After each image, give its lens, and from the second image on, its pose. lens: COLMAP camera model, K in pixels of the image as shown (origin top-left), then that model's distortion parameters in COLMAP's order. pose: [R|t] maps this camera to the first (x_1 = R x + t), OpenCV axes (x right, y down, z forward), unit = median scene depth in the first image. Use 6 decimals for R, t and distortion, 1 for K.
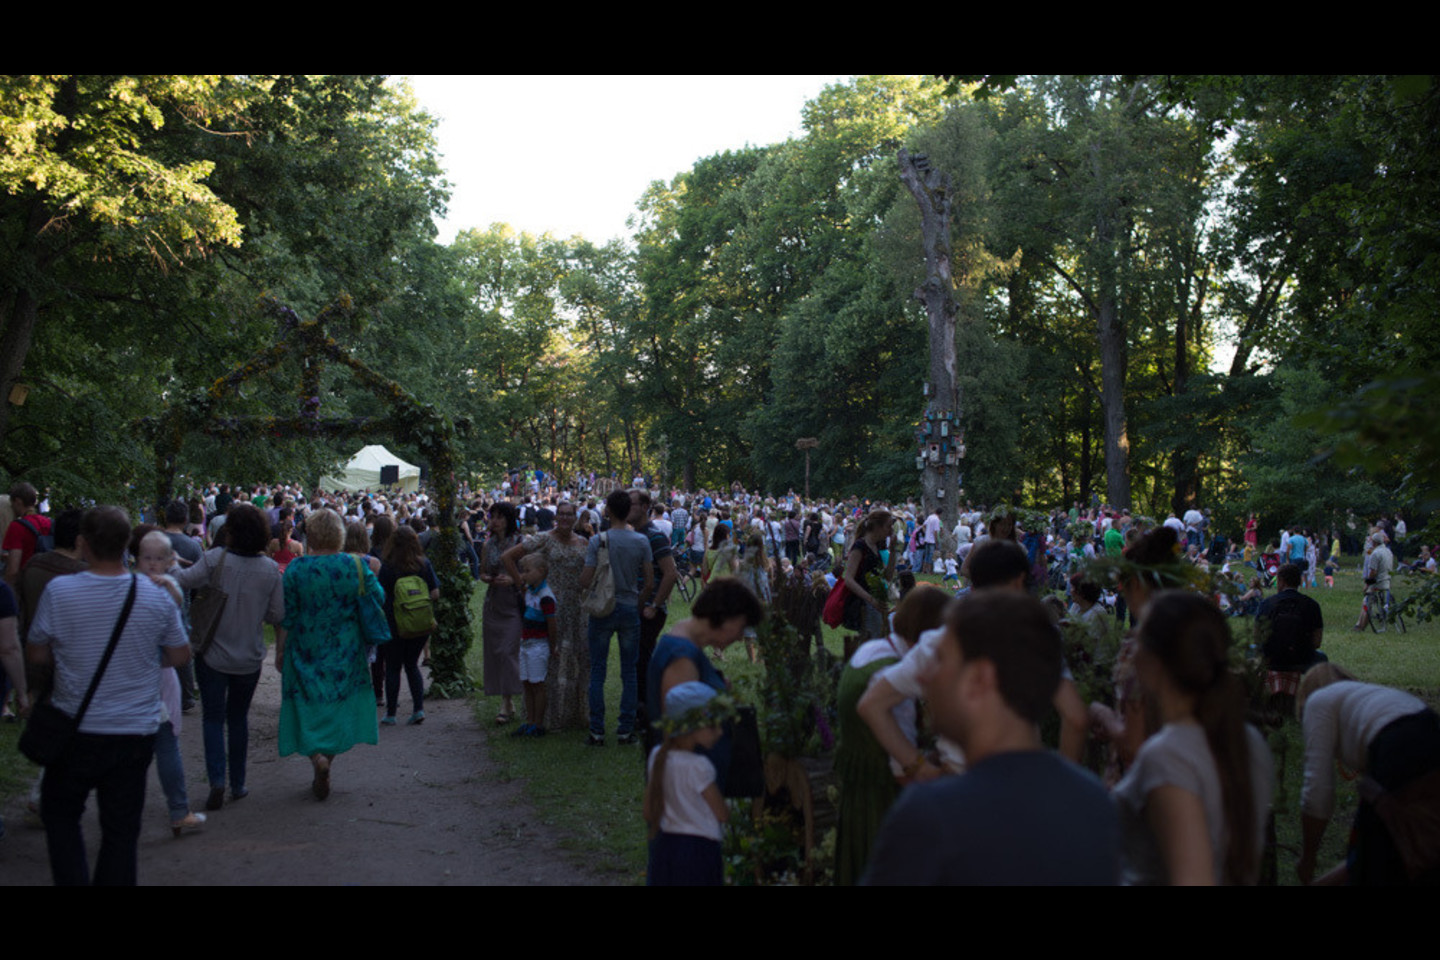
lens RADIAL K [[1960.1, 0, 725.5], [0, 1960.1, 483.4], [0, 0, 1]] dist [-0.093635, 0.000000]
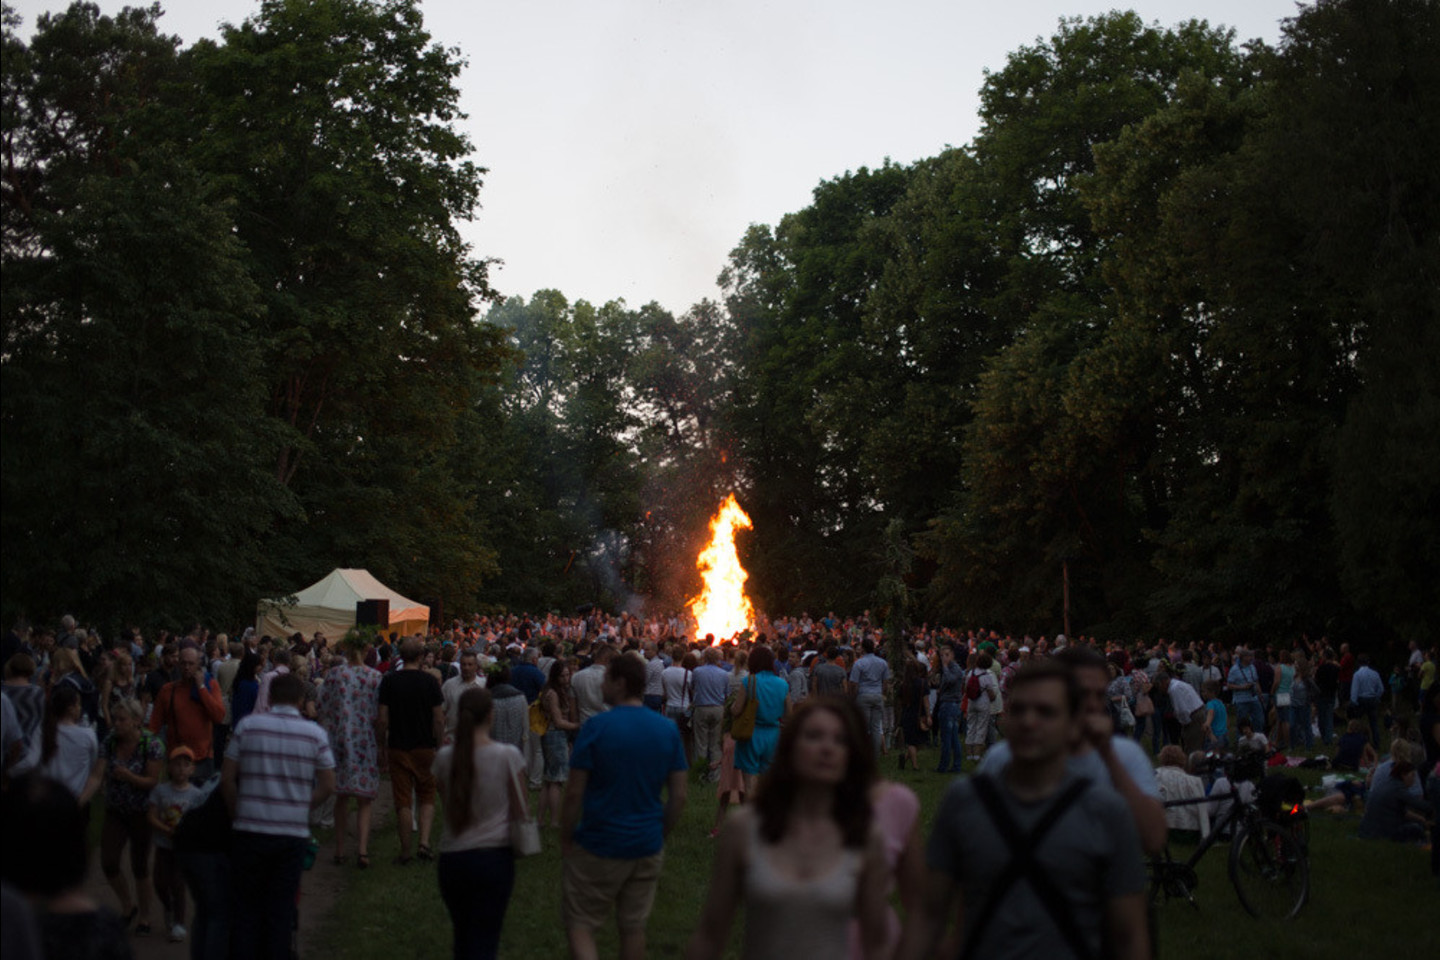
lens RADIAL K [[1960.1, 0, 715.3], [0, 1960.1, 473.8], [0, 0, 1]] dist [-0.093635, 0.000000]
pose [[0.999550, -0.019967, -0.022381, -0.039697], [0.017972, 0.996130, -0.086031, 0.003301], [0.024012, 0.085590, 0.996041, 0.290503]]
